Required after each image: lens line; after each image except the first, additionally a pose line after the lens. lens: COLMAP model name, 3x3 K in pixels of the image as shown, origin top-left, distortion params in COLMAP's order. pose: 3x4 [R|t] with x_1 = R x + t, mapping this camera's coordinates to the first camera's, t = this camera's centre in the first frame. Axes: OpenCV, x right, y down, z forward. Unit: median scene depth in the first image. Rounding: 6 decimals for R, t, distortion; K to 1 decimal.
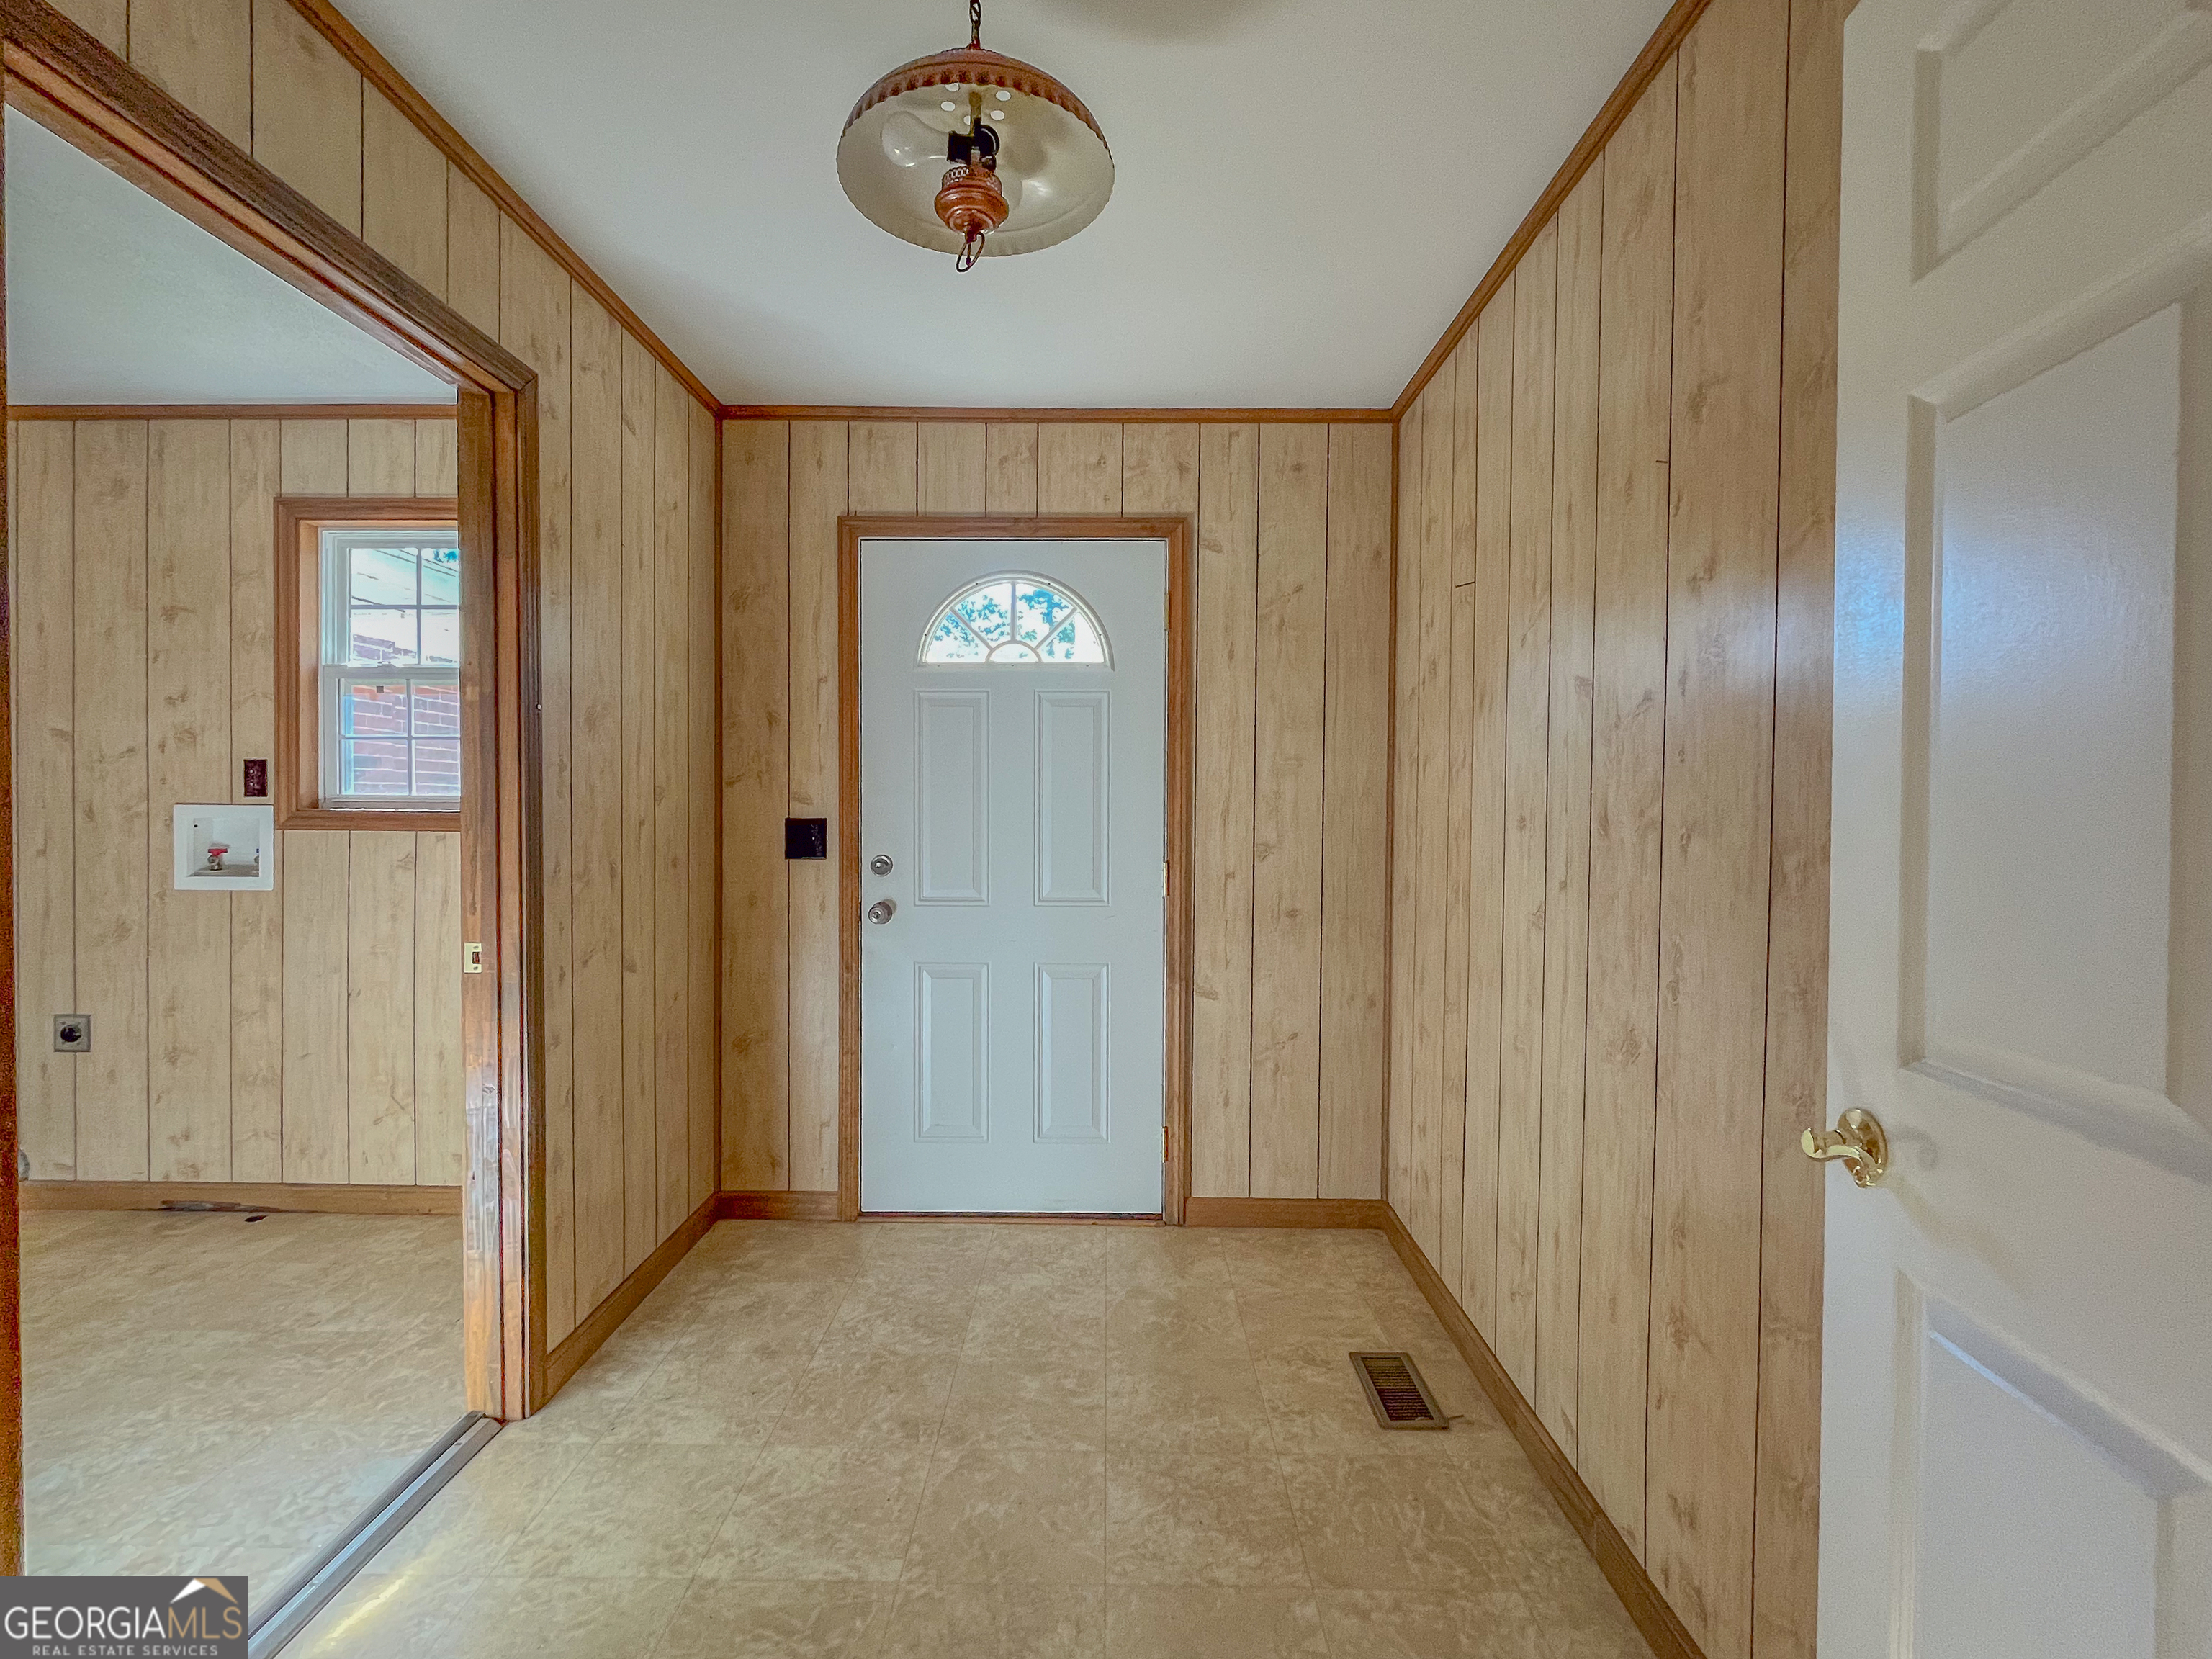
lens RADIAL K [[998.3, 0, 1088.9], [0, 998.3, 827.3], [0, 0, 1]] dist [-0.001235, 0.000017]
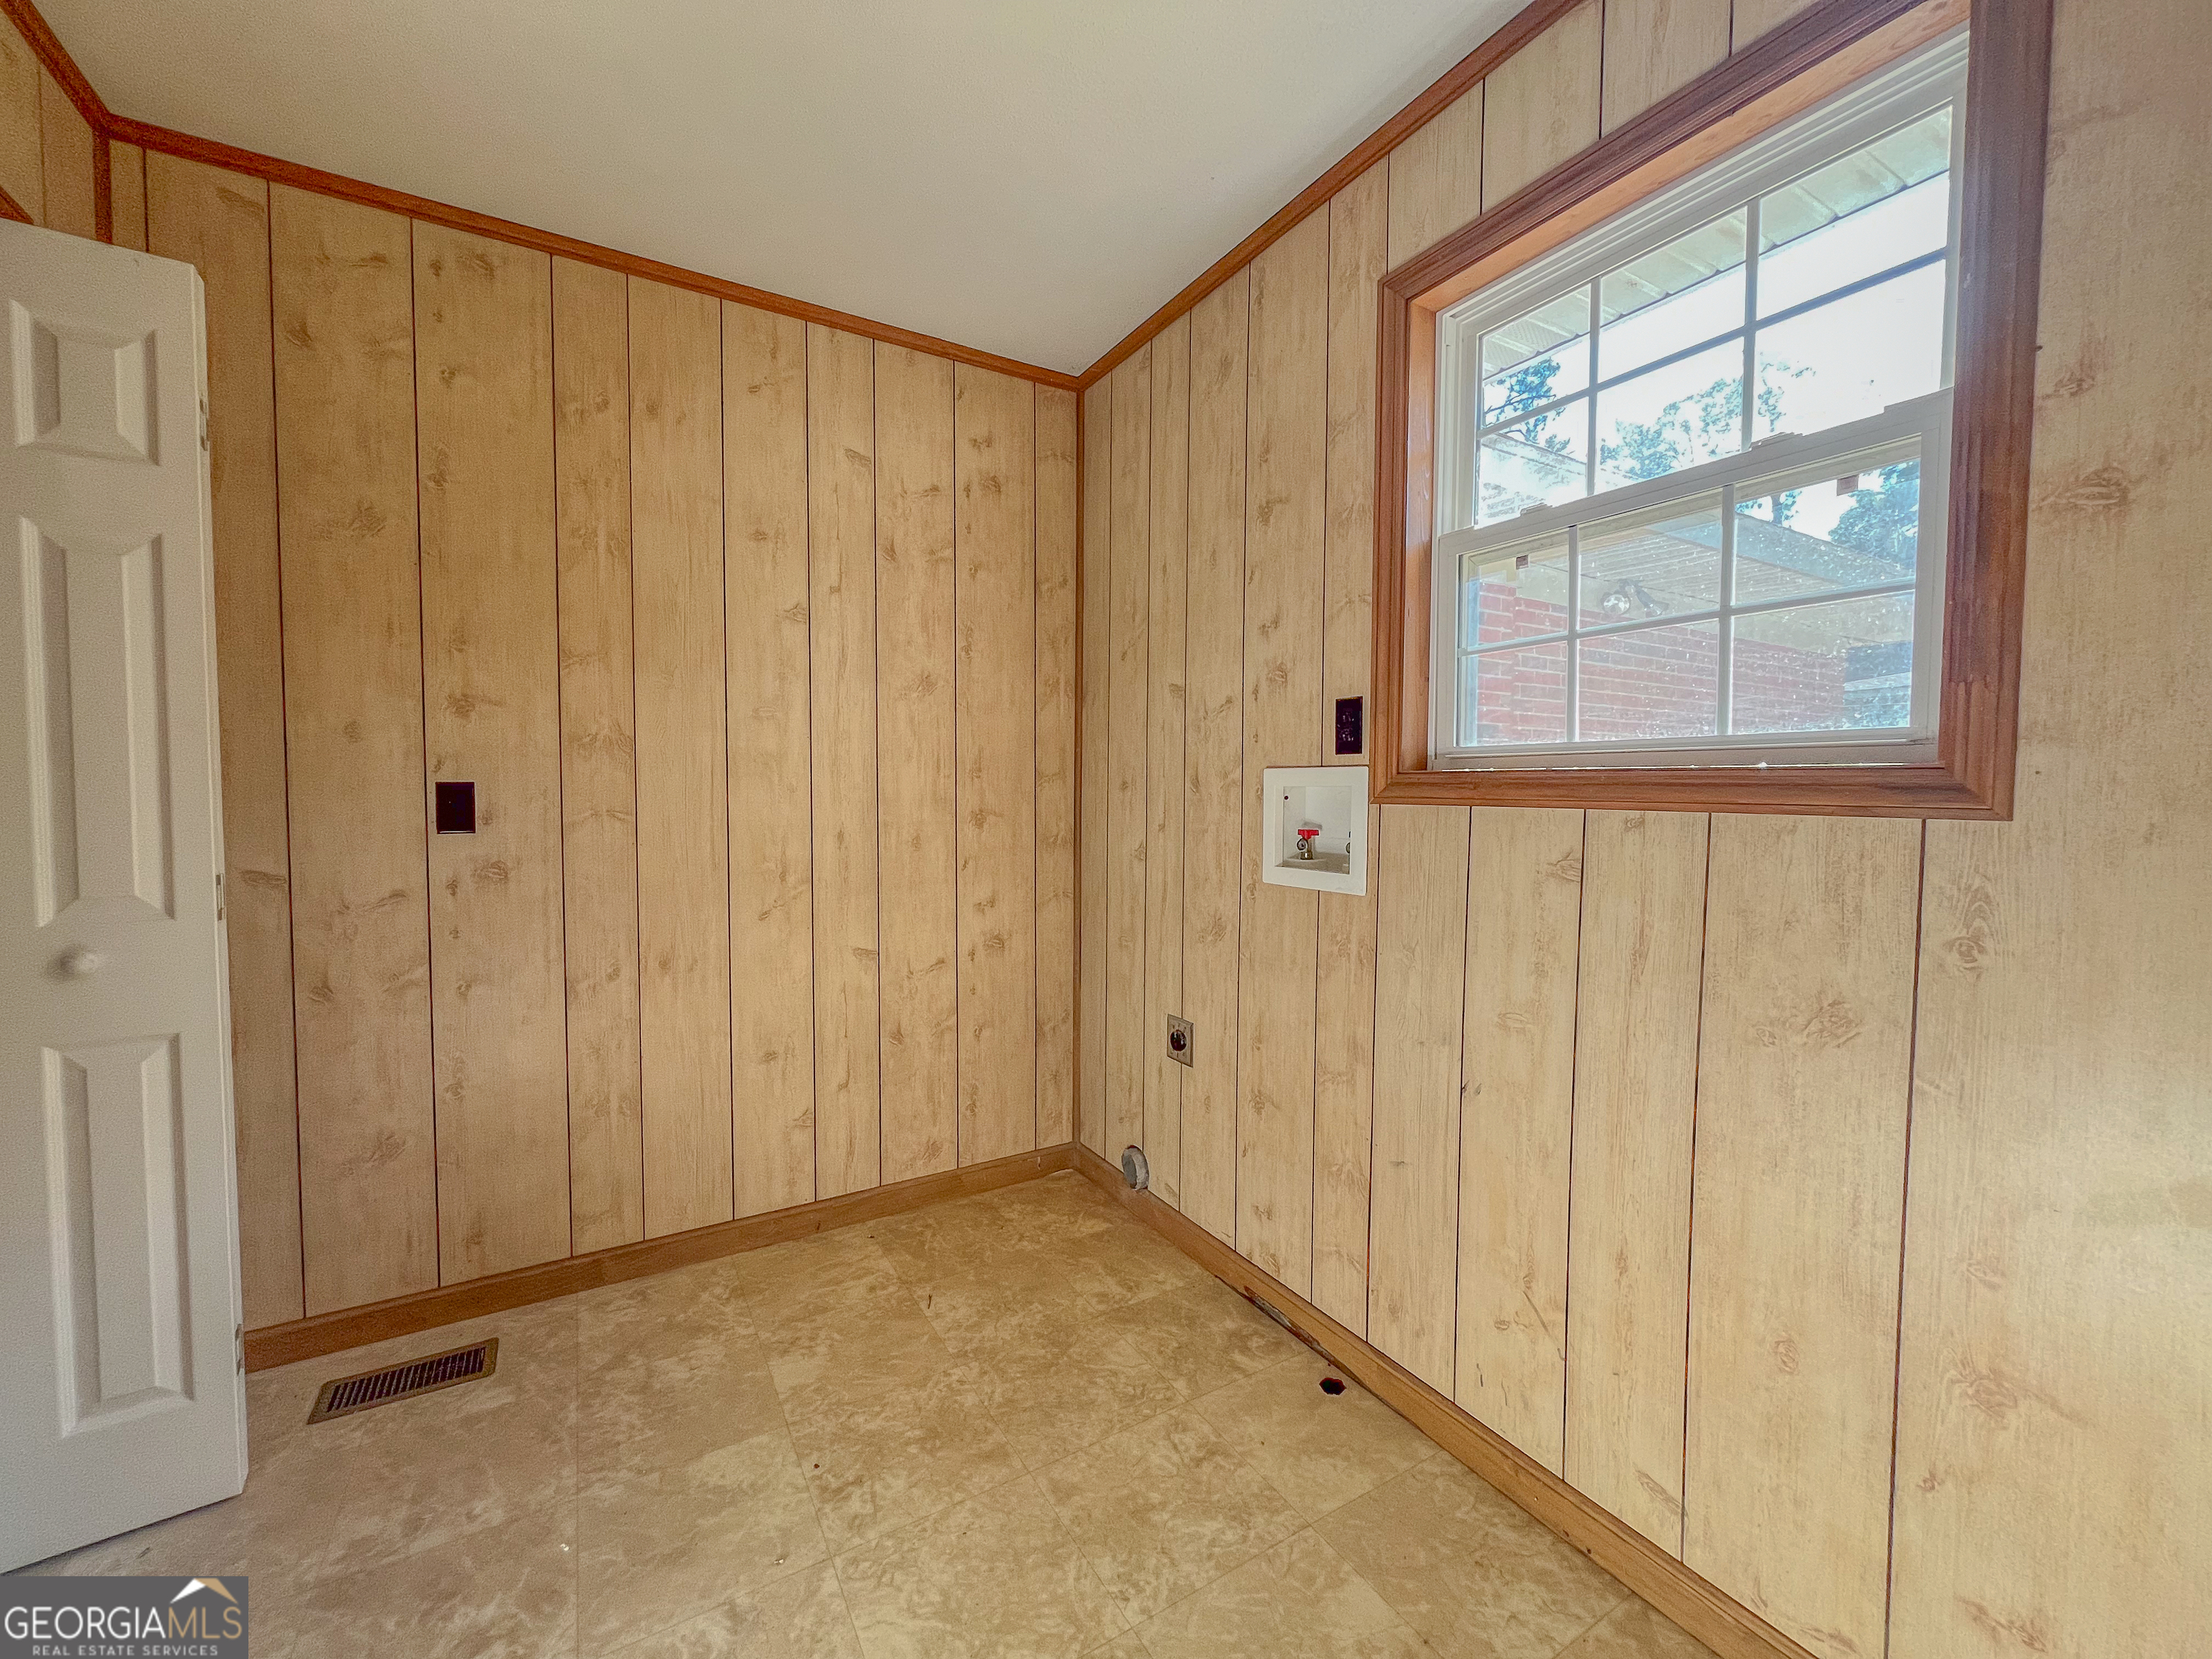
lens RADIAL K [[885.9, 0, 1091.2], [0, 885.9, 828.4], [0, 0, 1]] dist [-0.000893, -0.000168]
pose [[0.509017, 0.032209, -0.860153, -0.411294], [-0.010521, 0.999458, 0.031200, 0.002411], [0.860692, -0.006832, 0.509080, 0.549708]]
